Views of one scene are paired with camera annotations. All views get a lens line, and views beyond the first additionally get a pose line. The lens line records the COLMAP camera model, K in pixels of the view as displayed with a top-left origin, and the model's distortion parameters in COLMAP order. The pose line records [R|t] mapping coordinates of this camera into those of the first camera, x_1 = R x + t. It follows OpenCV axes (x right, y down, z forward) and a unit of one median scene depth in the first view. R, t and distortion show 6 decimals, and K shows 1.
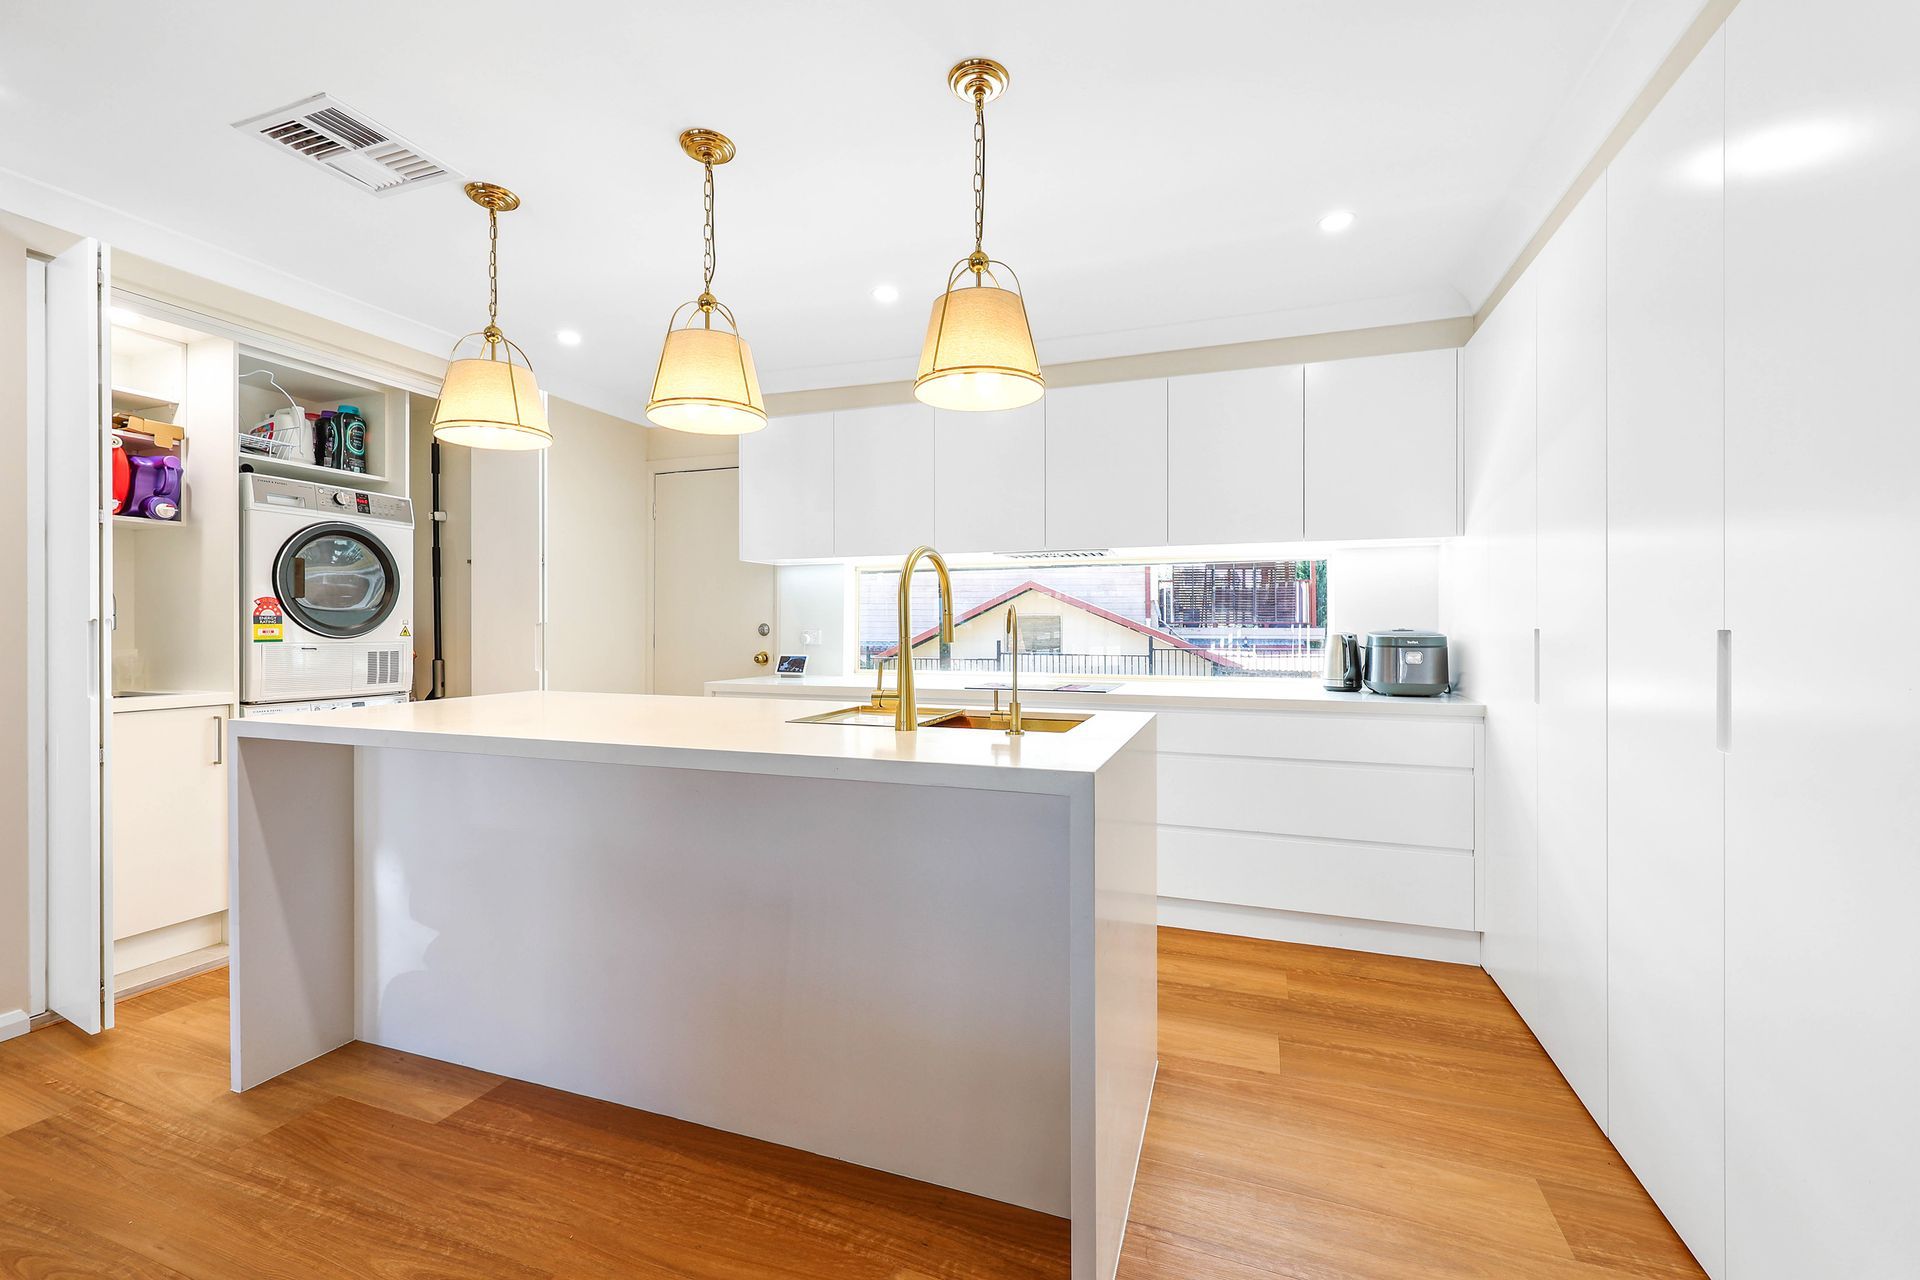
lens RADIAL K [[793.3, 0, 955.6], [0, 793.3, 635.0], [0, 0, 1]] dist [0.004125, -0.000915]
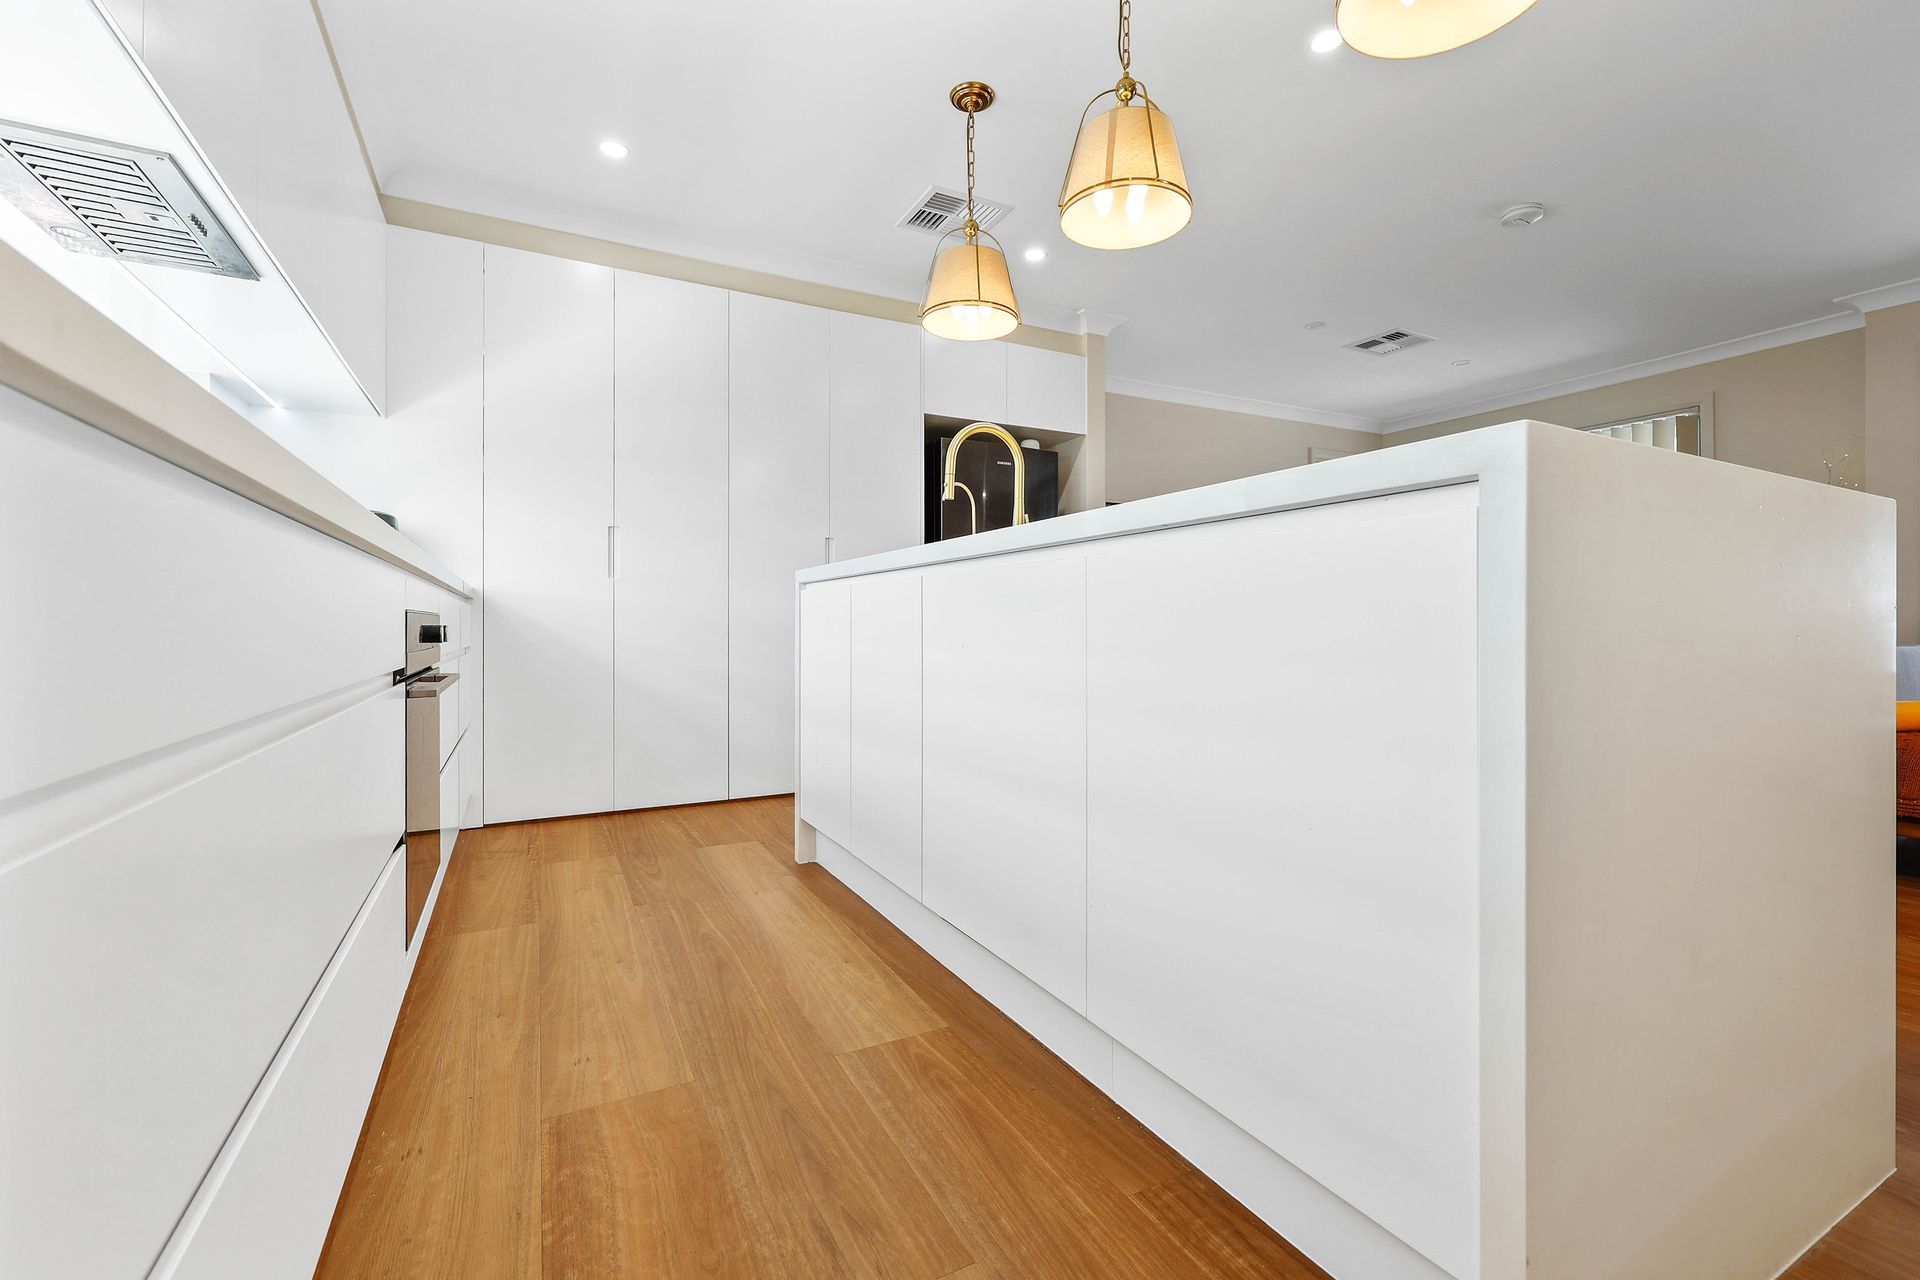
lens RADIAL K [[814.2, 0, 965.4], [0, 814.2, 629.0], [0, 0, 1]] dist [0.002616, -0.000215]
pose [[-0.747848, -0.001842, 0.663868, -0.673802], [0.008913, 0.999878, 0.012815, 0.152313], [-0.663810, 0.015501, -0.747740, 1.553497]]
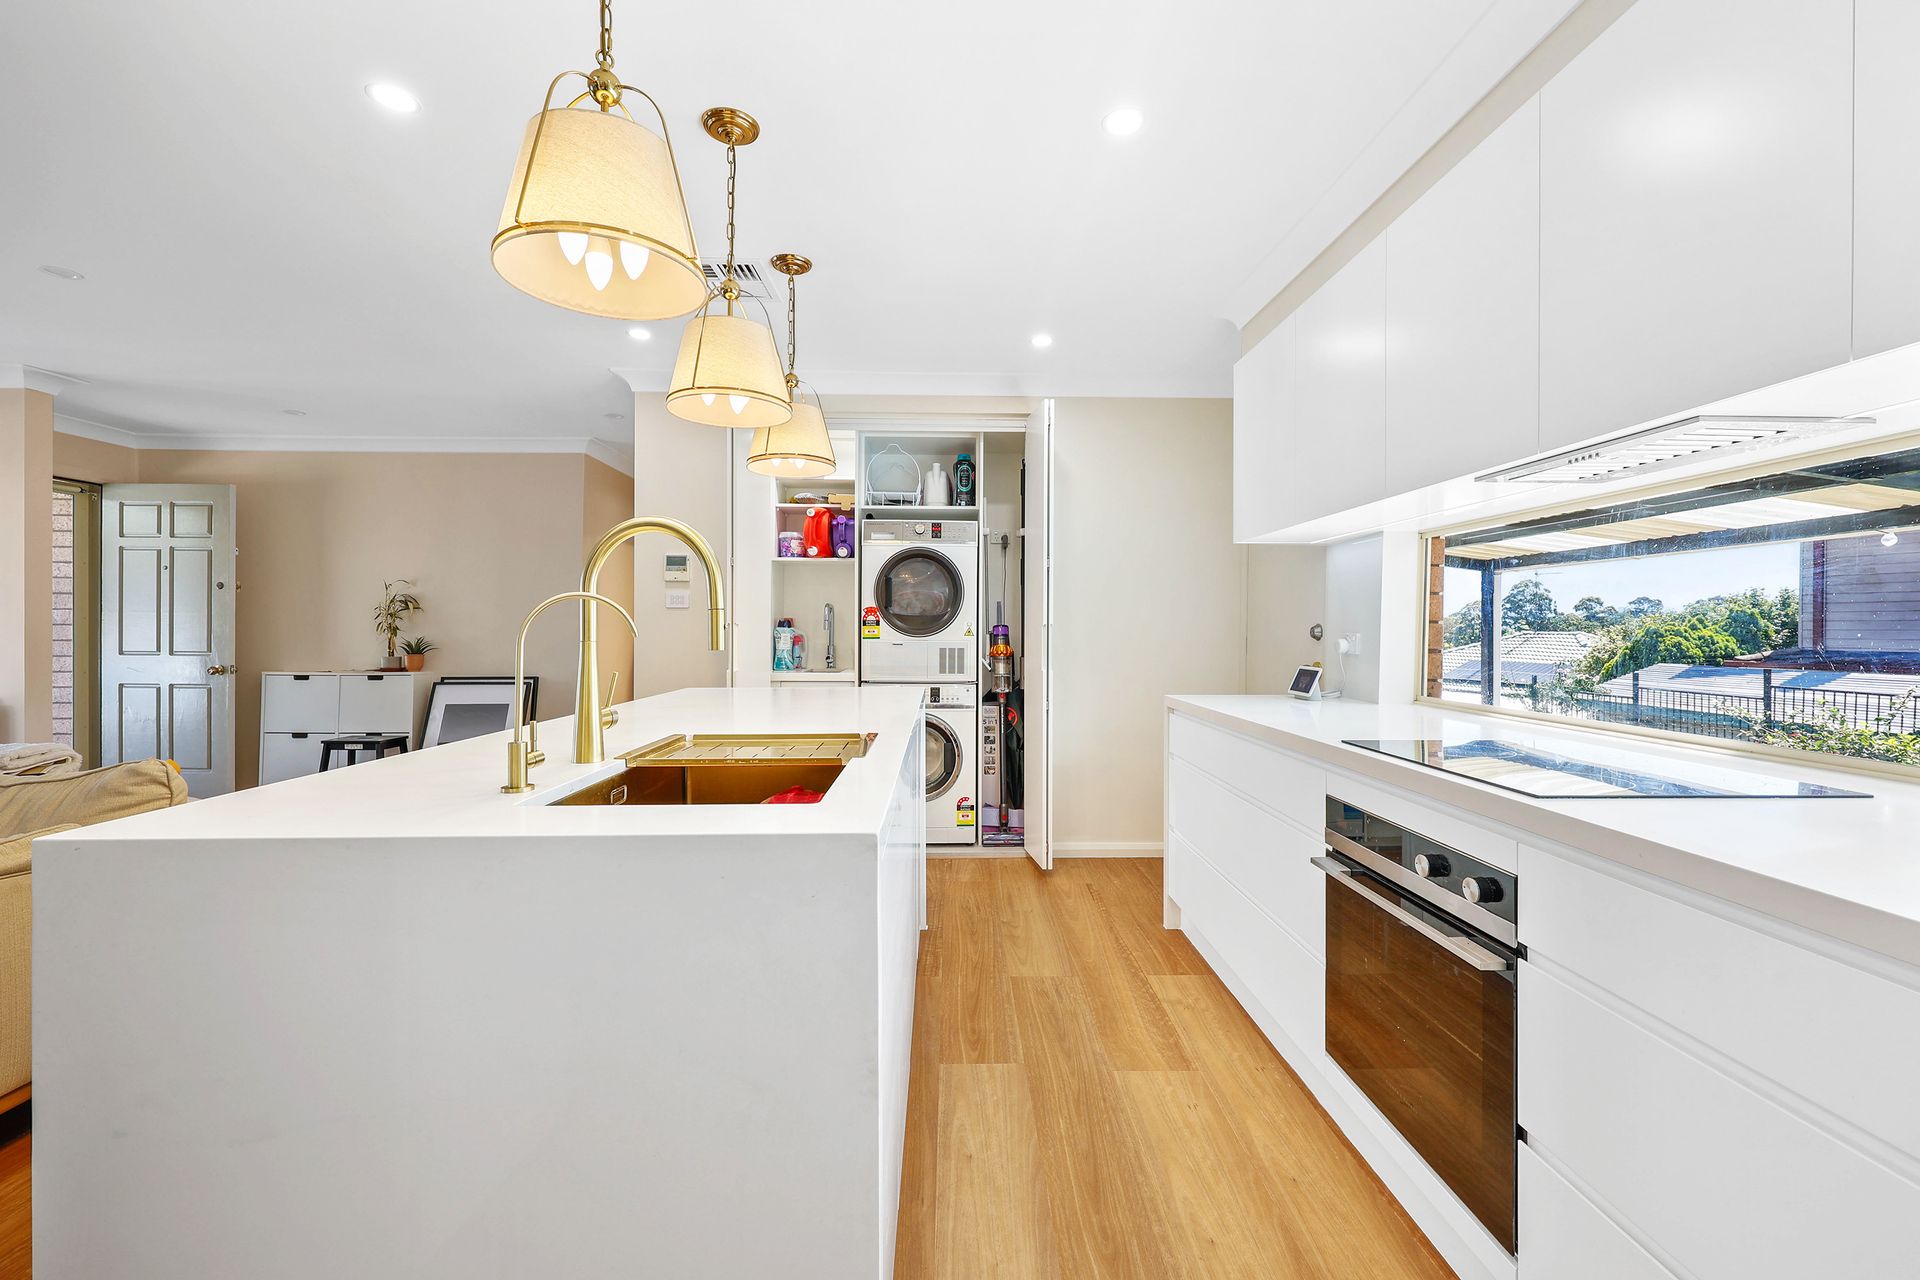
lens RADIAL K [[793.3, 0, 963.7], [0, 793.3, 622.9], [0, 0, 1]] dist [0.004125, -0.000915]
pose [[0.368589, -0.006007, -0.929573, 0.592329], [-0.010773, 0.999884, -0.010733, -0.007581], [0.929530, 0.013970, 0.368482, 0.781092]]
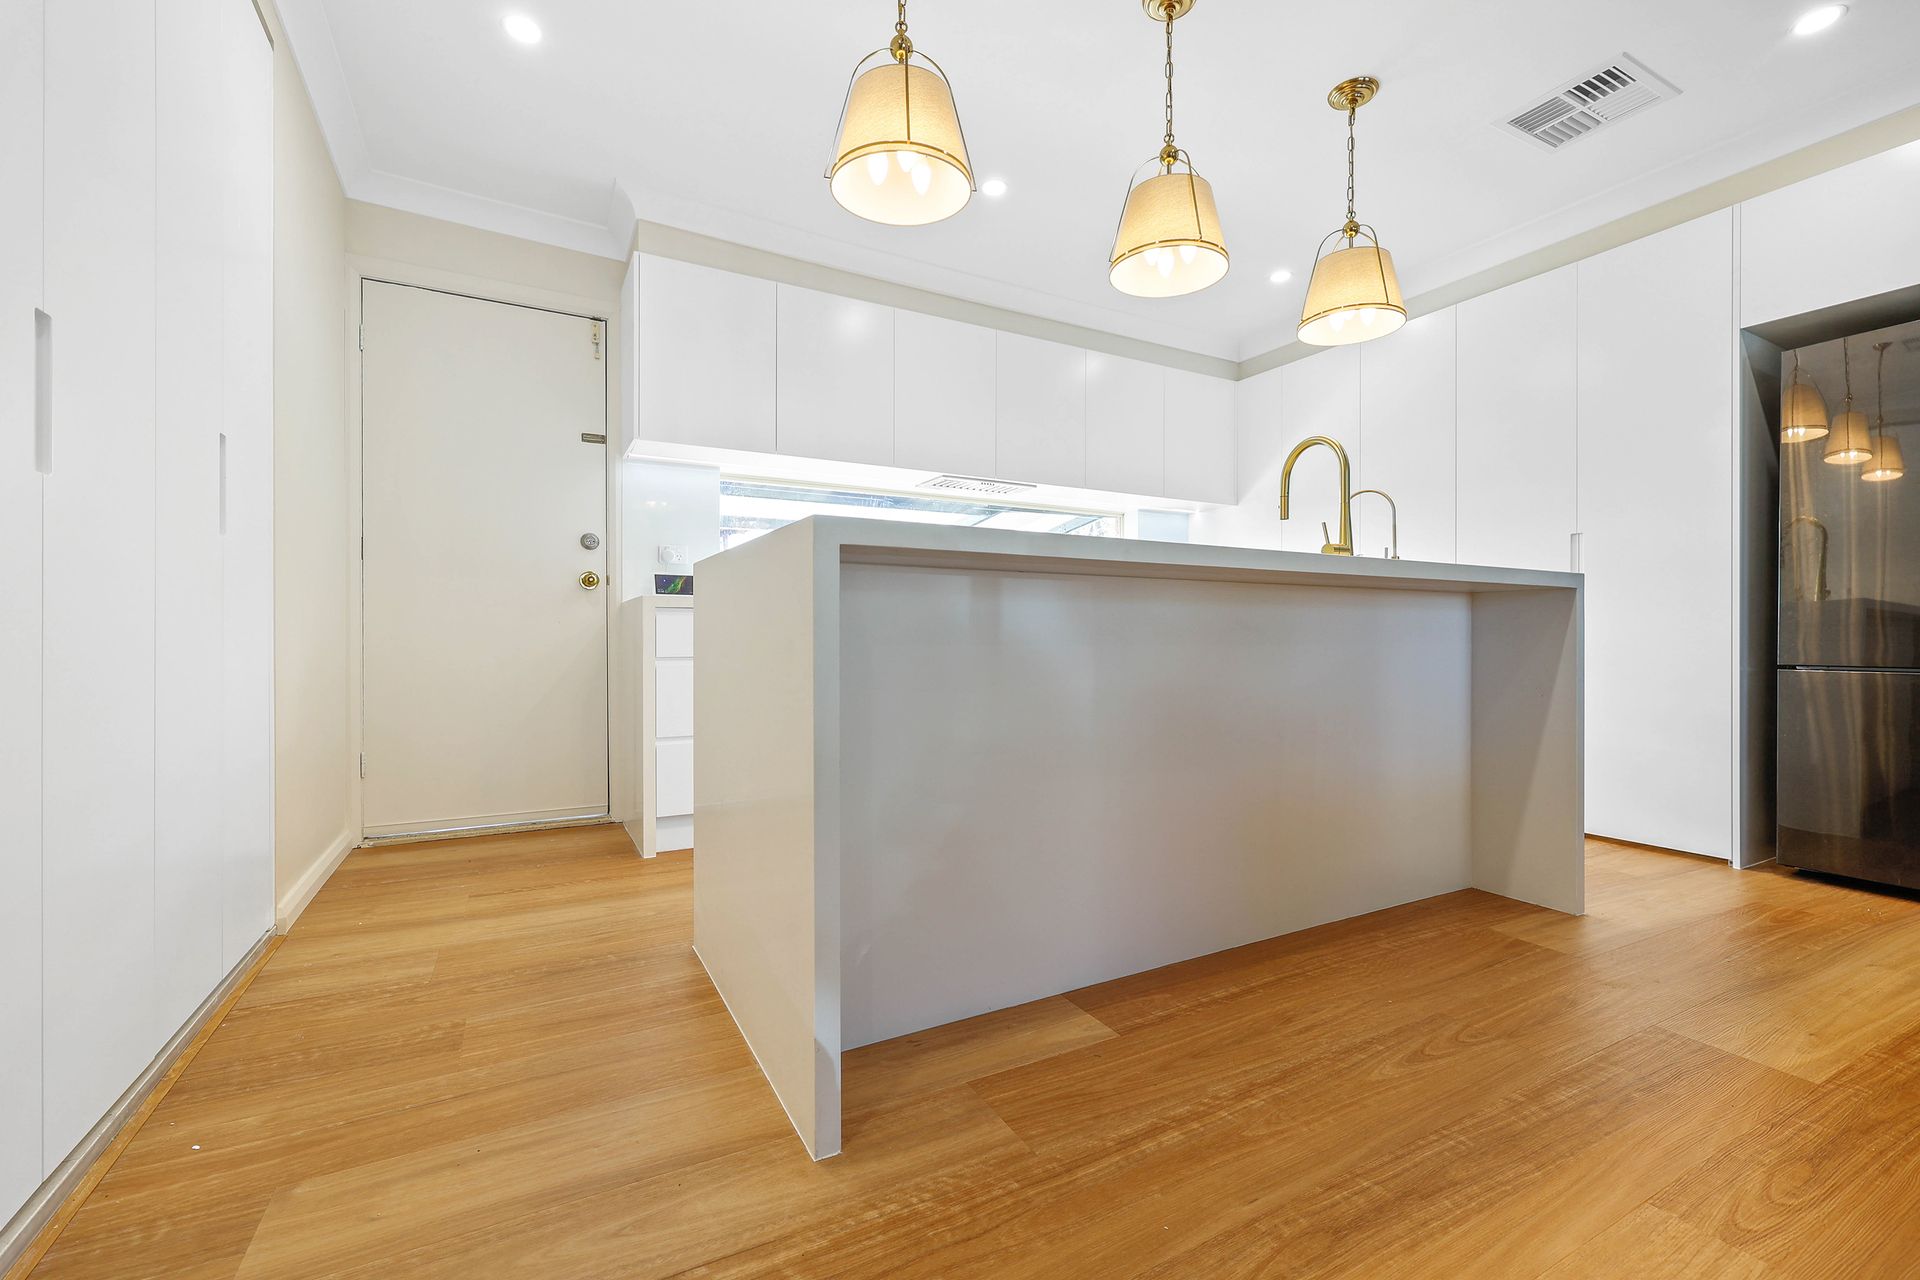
lens RADIAL K [[814.2, 0, 963.3], [0, 814.2, 654.0], [0, 0, 1]] dist [0.002616, -0.000215]
pose [[0.656444, -0.012918, 0.754264, -1.080126], [0.008457, 0.999917, 0.009765, 0.169040], [-0.754327, -0.000032, 0.656499, 0.450358]]
